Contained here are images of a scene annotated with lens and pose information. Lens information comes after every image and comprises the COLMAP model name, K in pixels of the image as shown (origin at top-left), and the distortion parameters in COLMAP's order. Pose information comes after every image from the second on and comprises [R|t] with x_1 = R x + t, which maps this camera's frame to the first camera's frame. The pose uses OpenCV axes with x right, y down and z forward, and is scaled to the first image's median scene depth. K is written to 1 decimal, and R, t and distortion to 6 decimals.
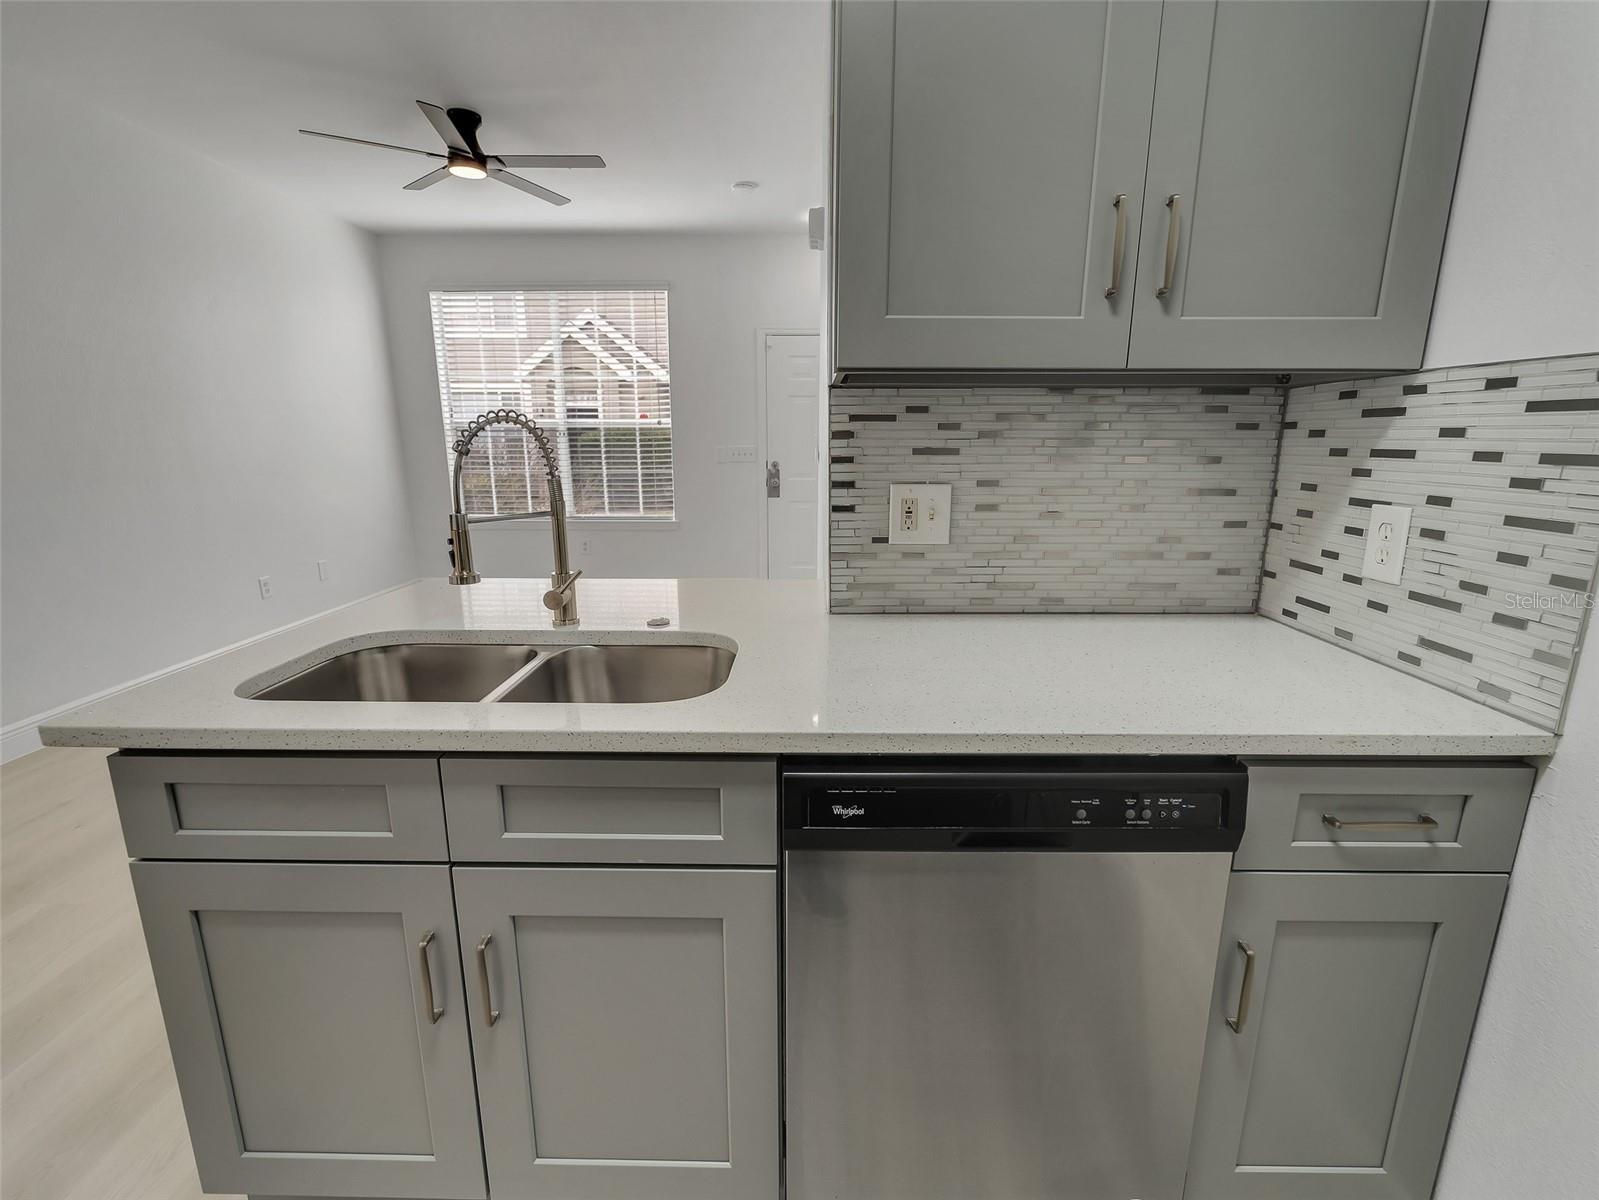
lens RADIAL K [[723.9, 0, 797.9], [0, 723.9, 606.3], [0, 0, 1]] dist [-0.000739, 0.000076]
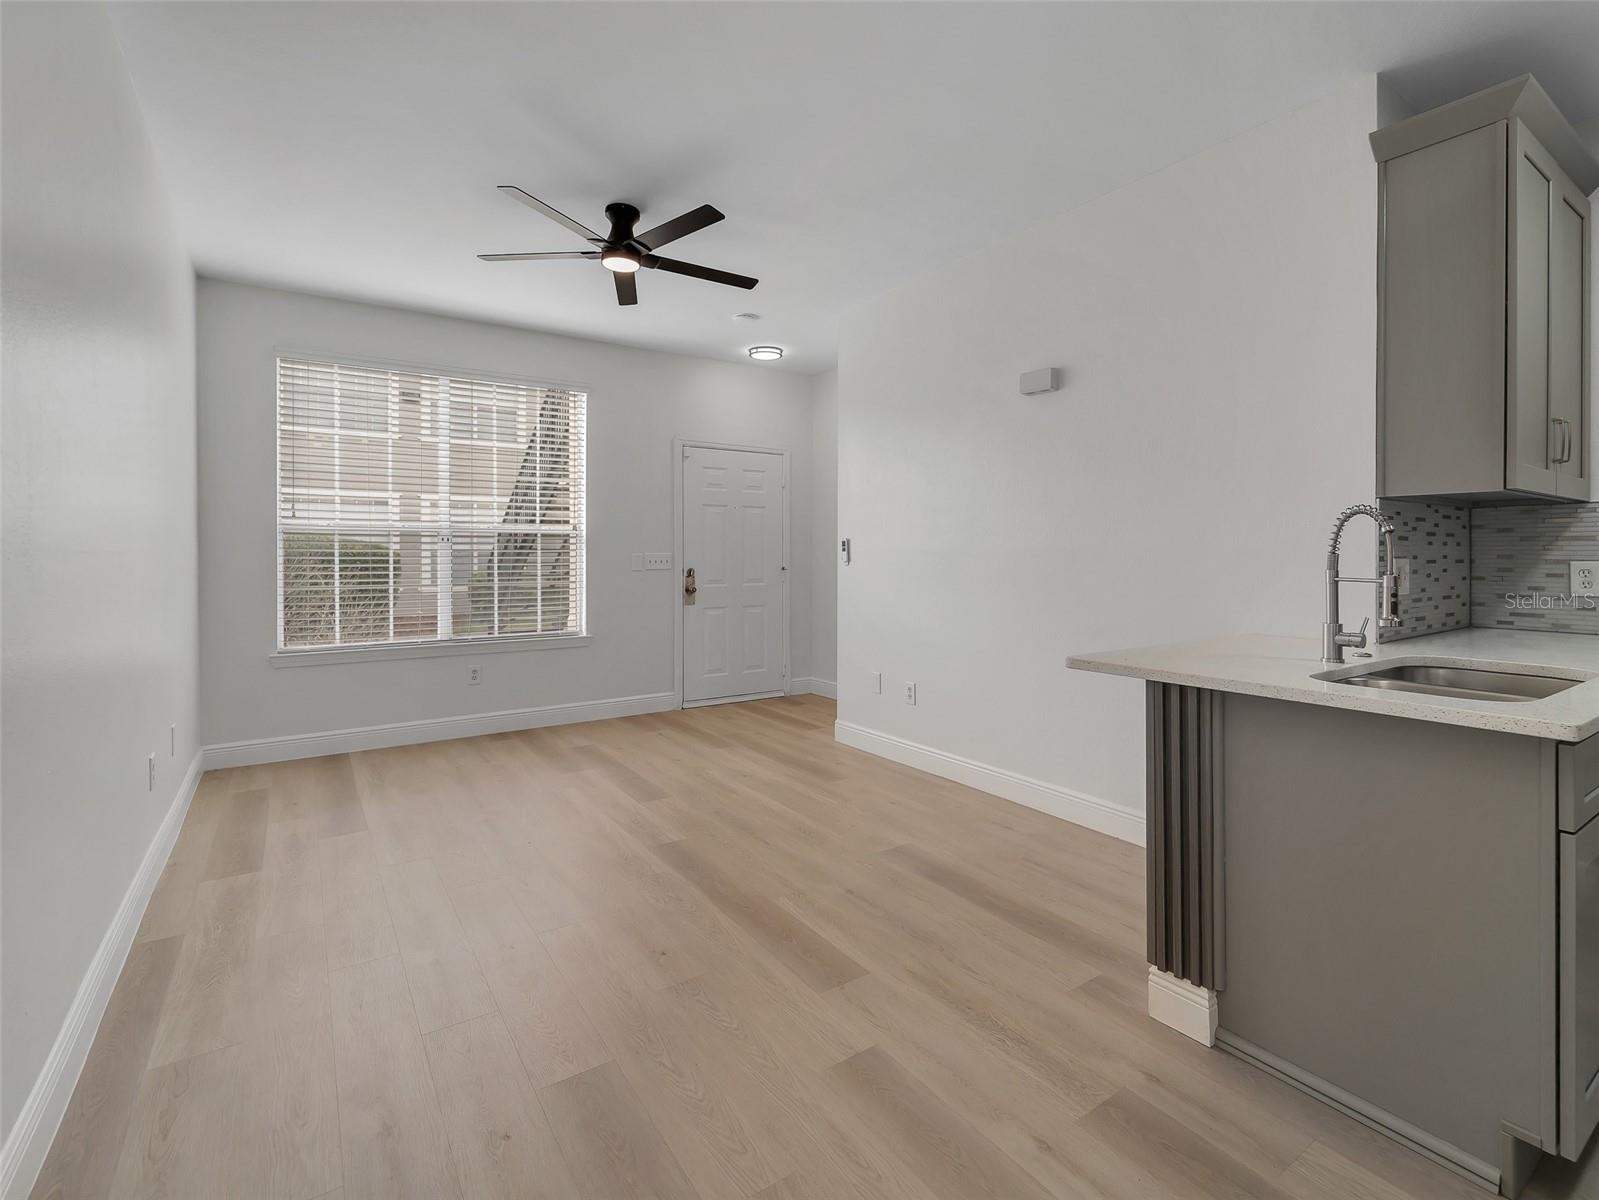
lens RADIAL K [[743.8, 0, 806.8], [0, 743.8, 556.1], [0, 0, 1]] dist [-0.000231, -0.000491]
pose [[0.820296, -0.004789, 0.571919, -1.975260], [0.132926, 0.974179, -0.182497, -0.048133], [-0.556278, 0.225724, 0.799752, 0.427954]]
